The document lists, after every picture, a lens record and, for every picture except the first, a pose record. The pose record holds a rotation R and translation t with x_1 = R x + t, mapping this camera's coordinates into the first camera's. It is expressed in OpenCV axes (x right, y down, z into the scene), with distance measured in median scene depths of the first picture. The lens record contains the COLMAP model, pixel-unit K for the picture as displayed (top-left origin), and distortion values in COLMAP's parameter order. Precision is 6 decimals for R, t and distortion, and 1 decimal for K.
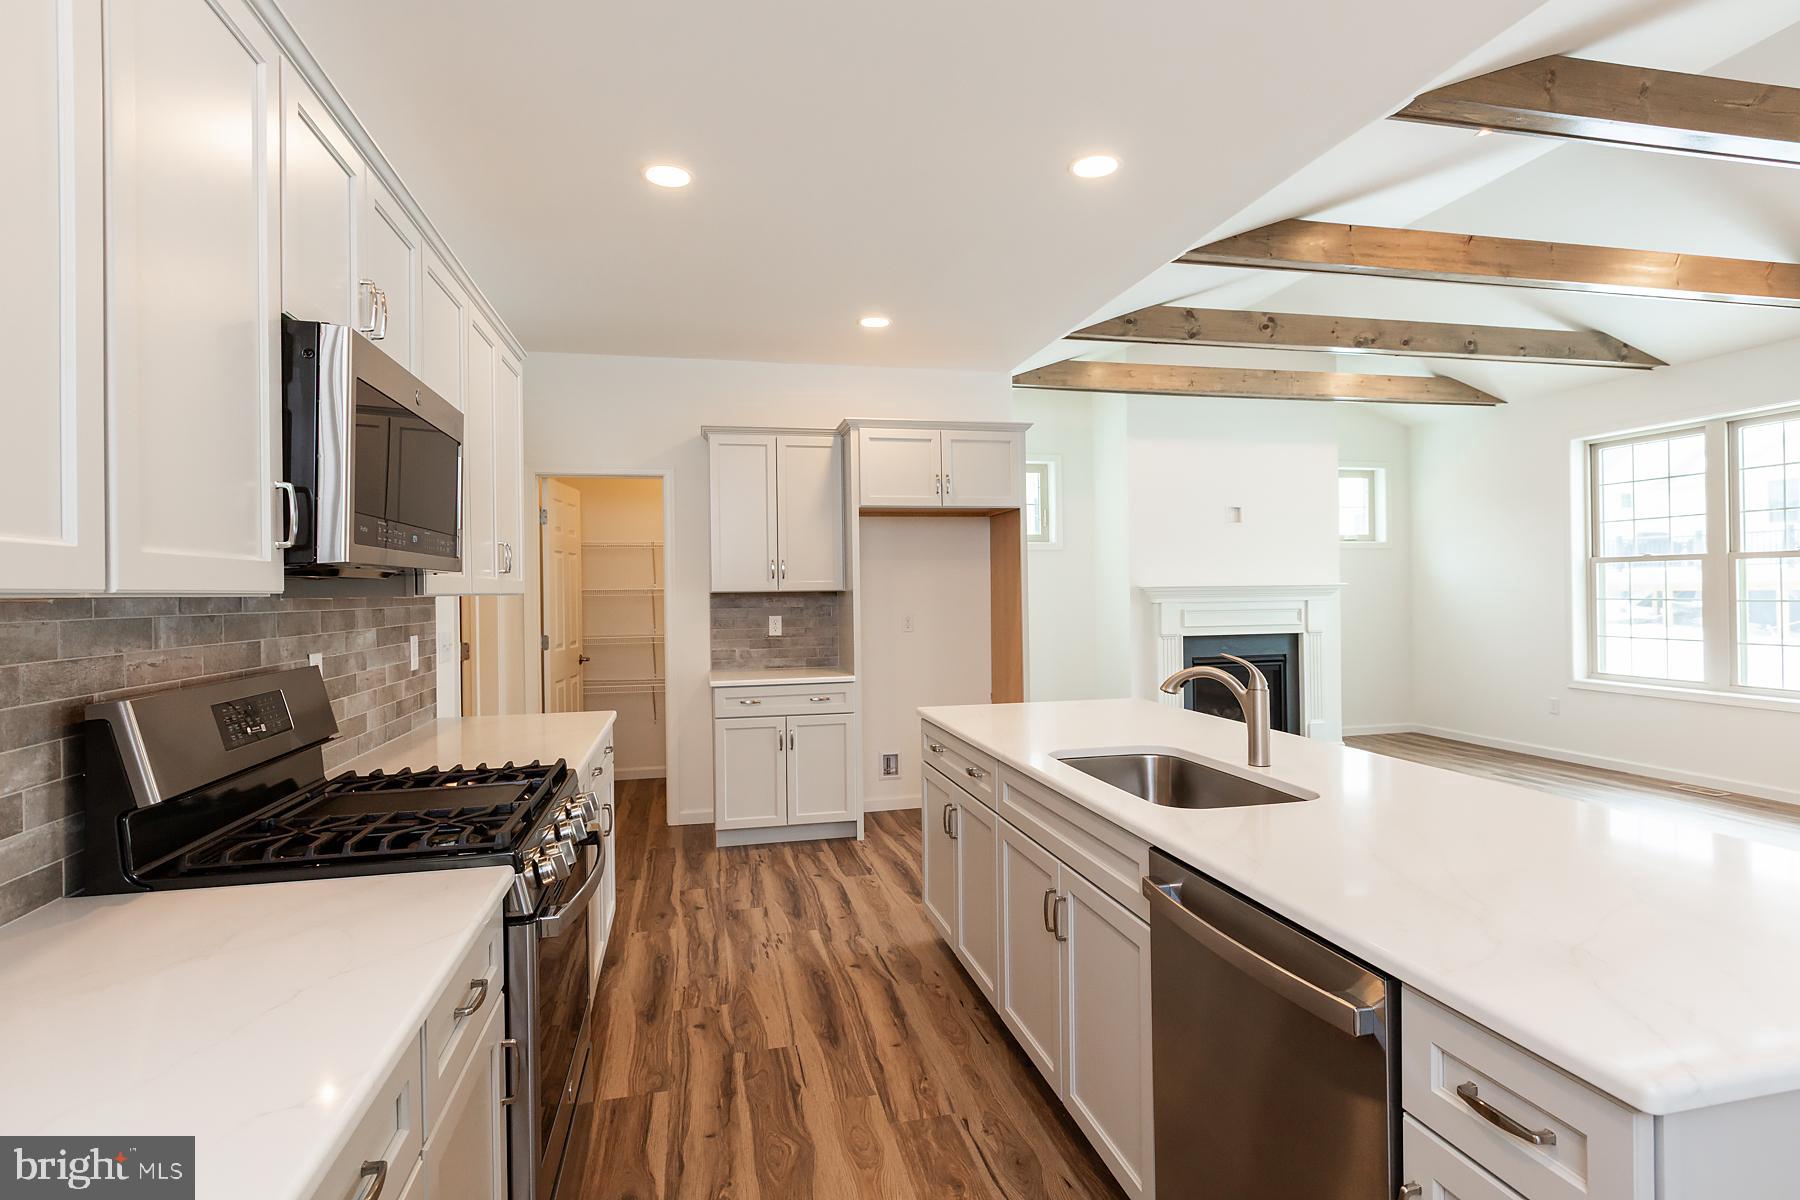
lens RADIAL K [[889.5, 0, 898.5], [0, 889.5, 587.9], [0, 0, 1]] dist [-0.003158, 0.000039]
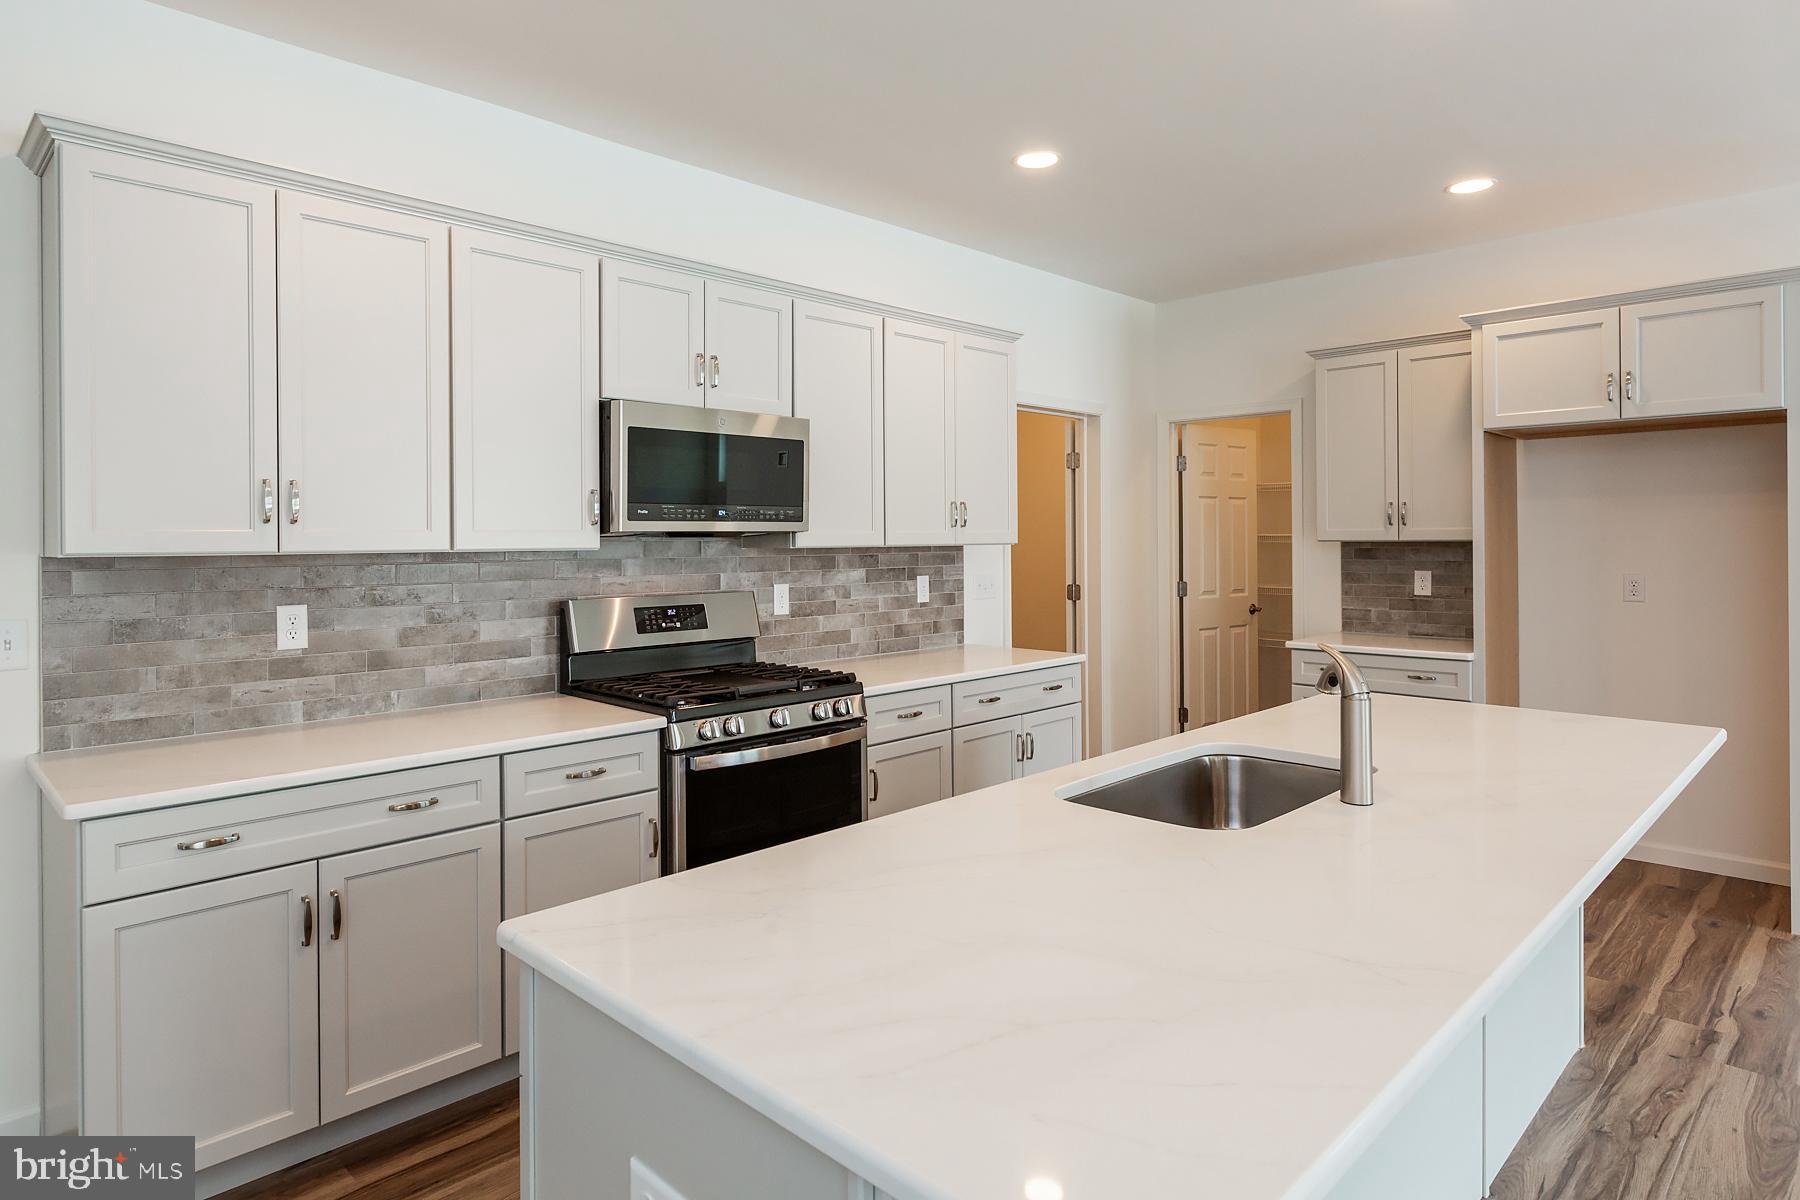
lens RADIAL K [[1019.6, 0, 872.6], [0, 1019.6, 540.5], [0, 0, 1]] dist [-0.005401, 0.001563]
pose [[0.521845, 0.012791, -0.852944, 0.414890], [0.002479, 0.999861, 0.016511, -0.013098], [0.853037, -0.010731, 0.521741, 0.106676]]
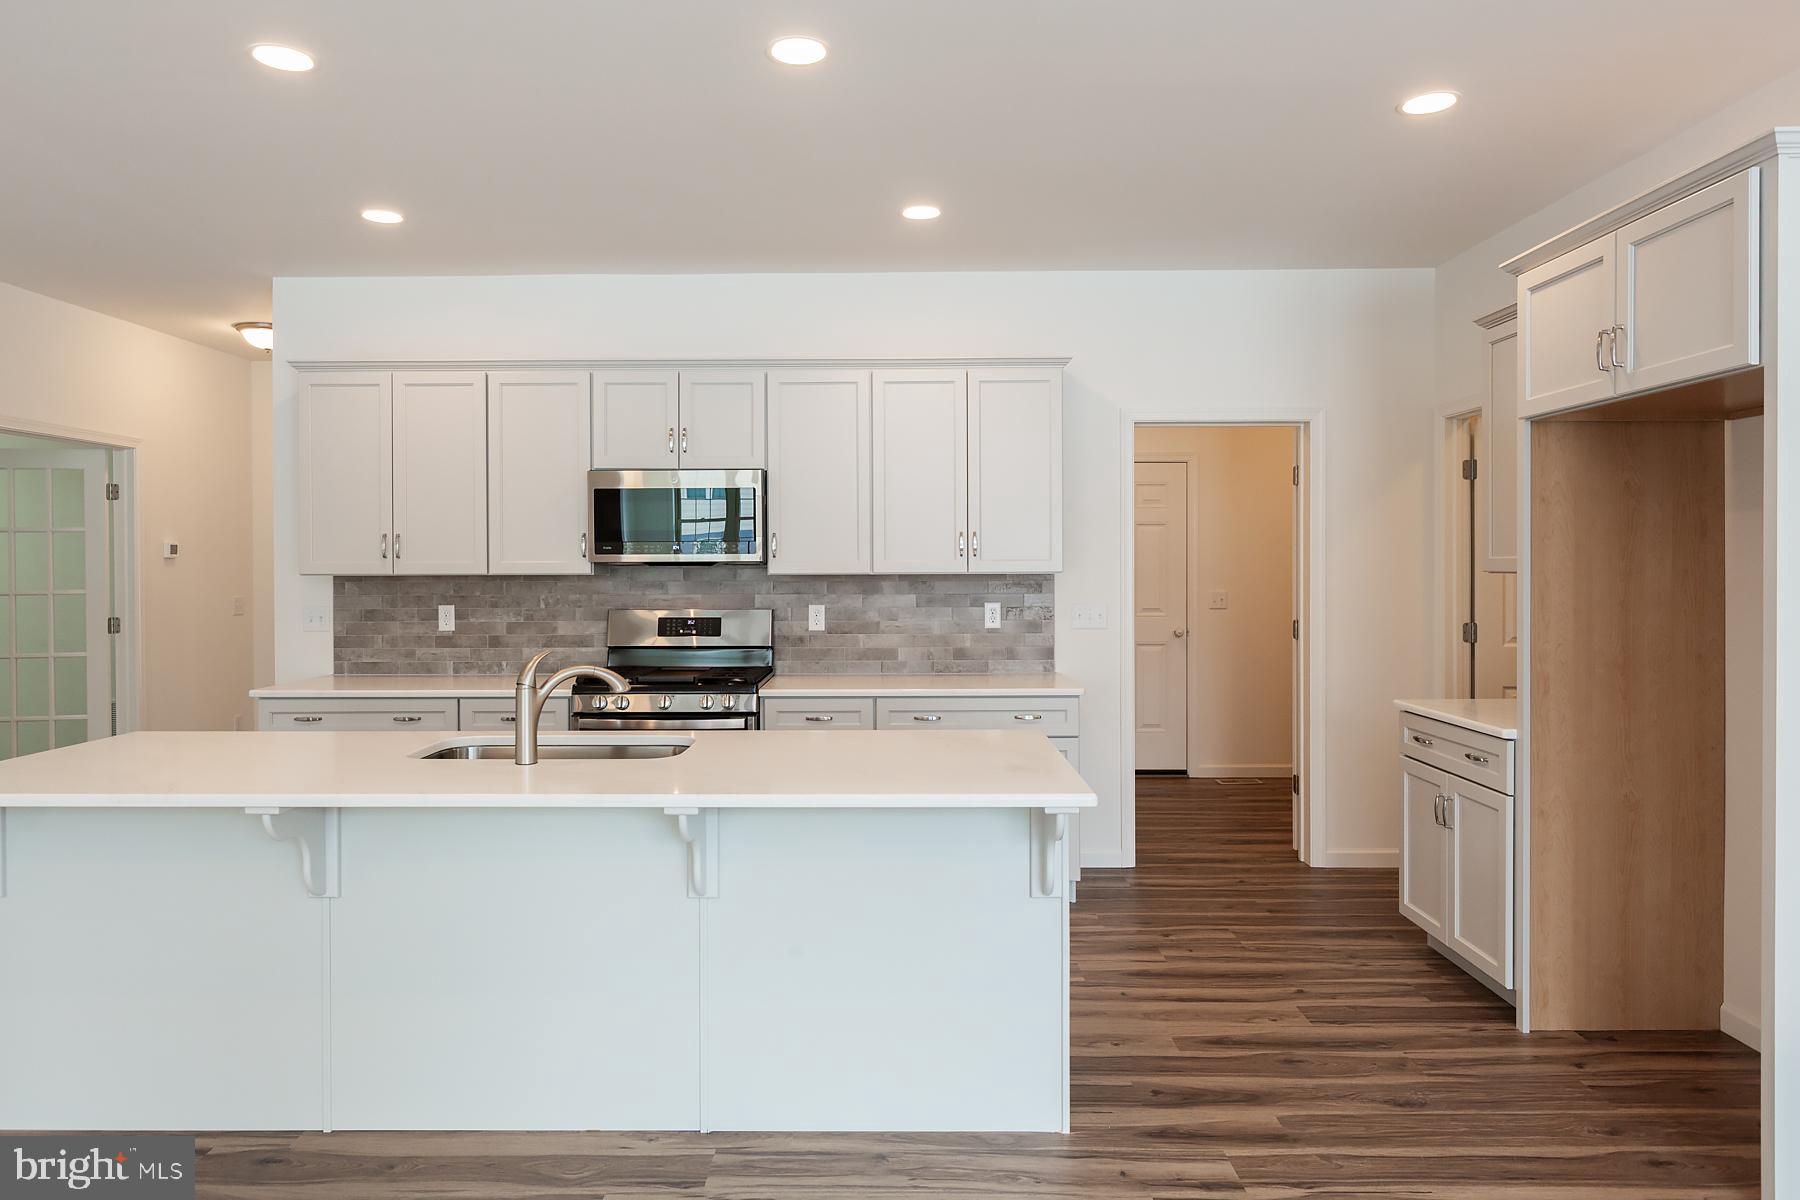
lens RADIAL K [[1134.5, 0, 885.5], [0, 1134.5, 585.6], [0, 0, 1]] dist [-0.012993, -0.000903]
pose [[-0.235486, 0.034557, -0.971263, 0.704888], [0.010833, 0.999399, 0.032932, -0.017950], [0.971817, -0.002766, -0.235719, 0.772547]]
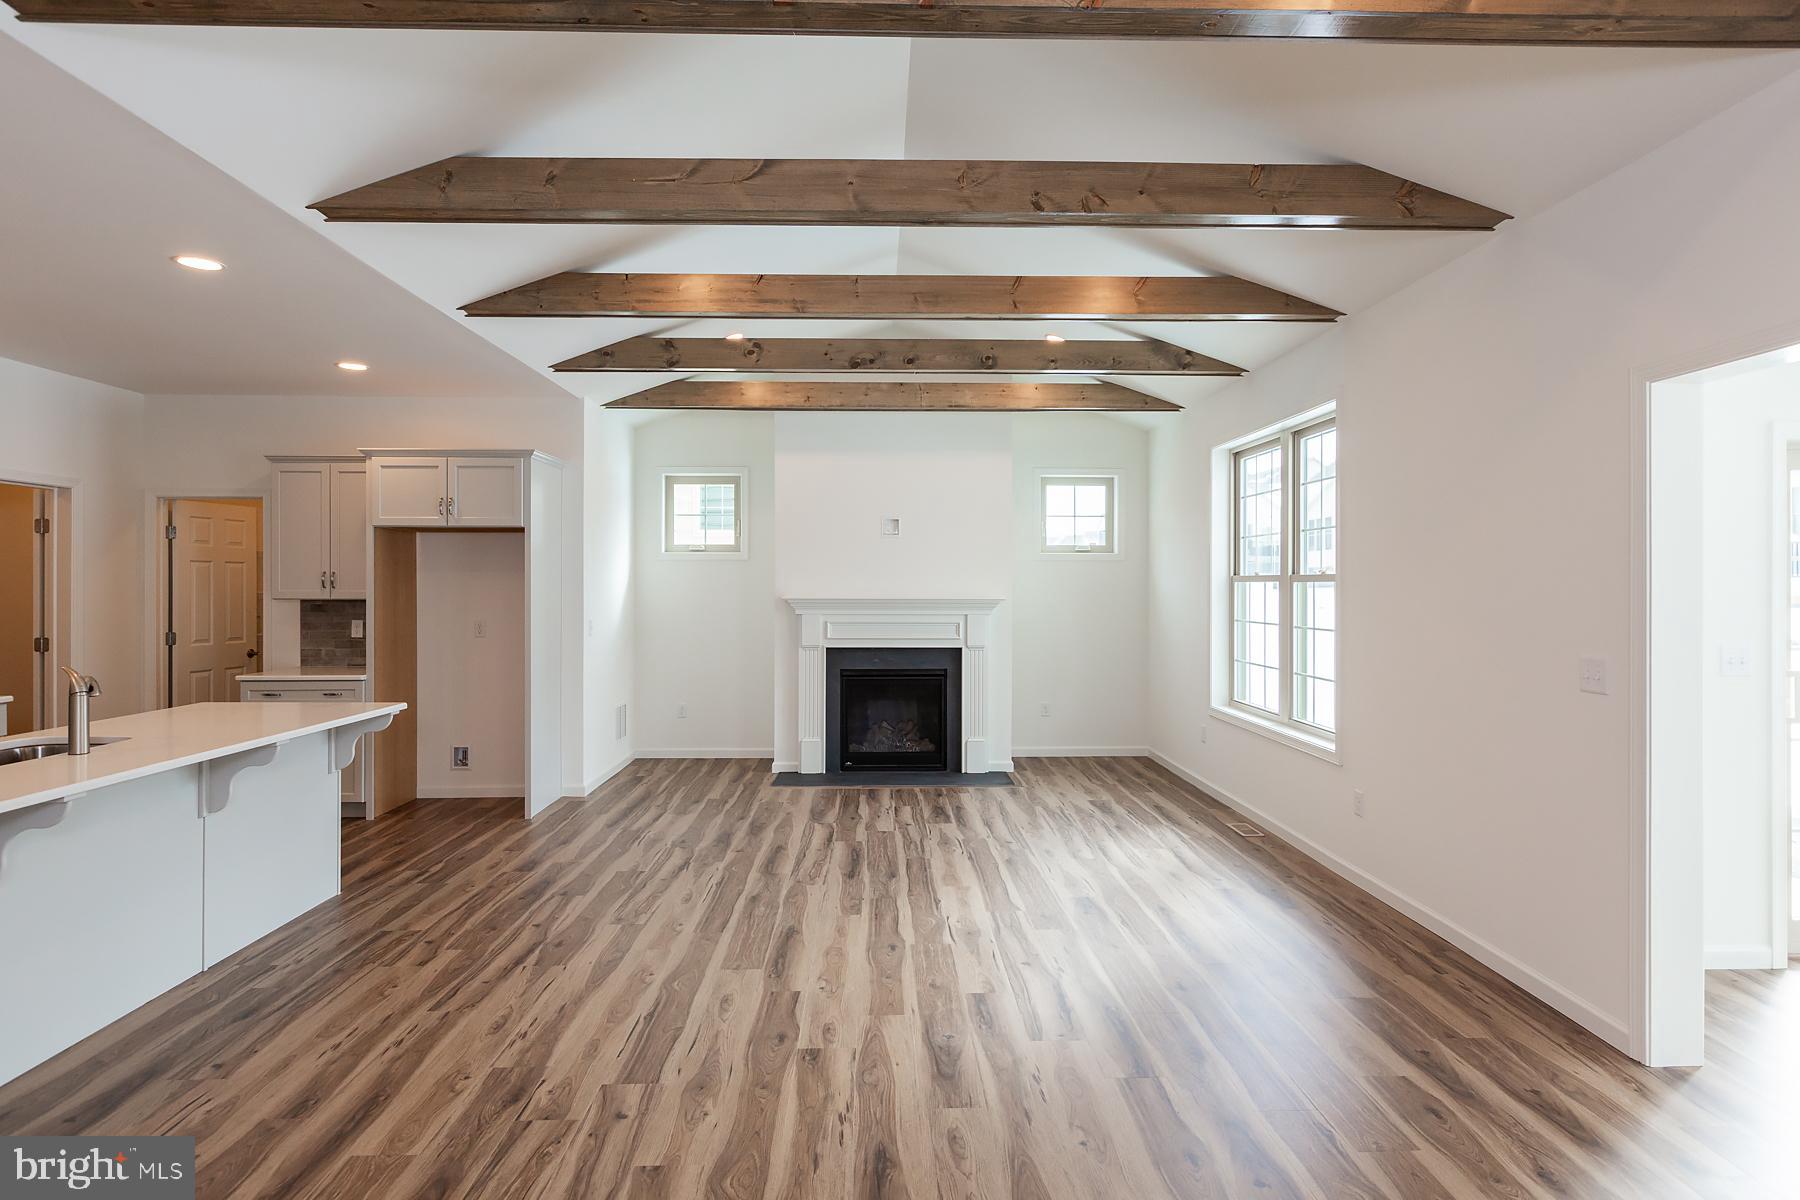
lens RADIAL K [[941.8, 0, 907.4], [0, 941.8, 590.2], [0, 0, 1]] dist [-0.002122, 0.001892]
pose [[0.980847, 0.017089, -0.194029, 0.846666], [-0.015326, 0.999827, 0.010583, -0.032605], [0.194176, -0.007407, 0.980939, -0.048107]]
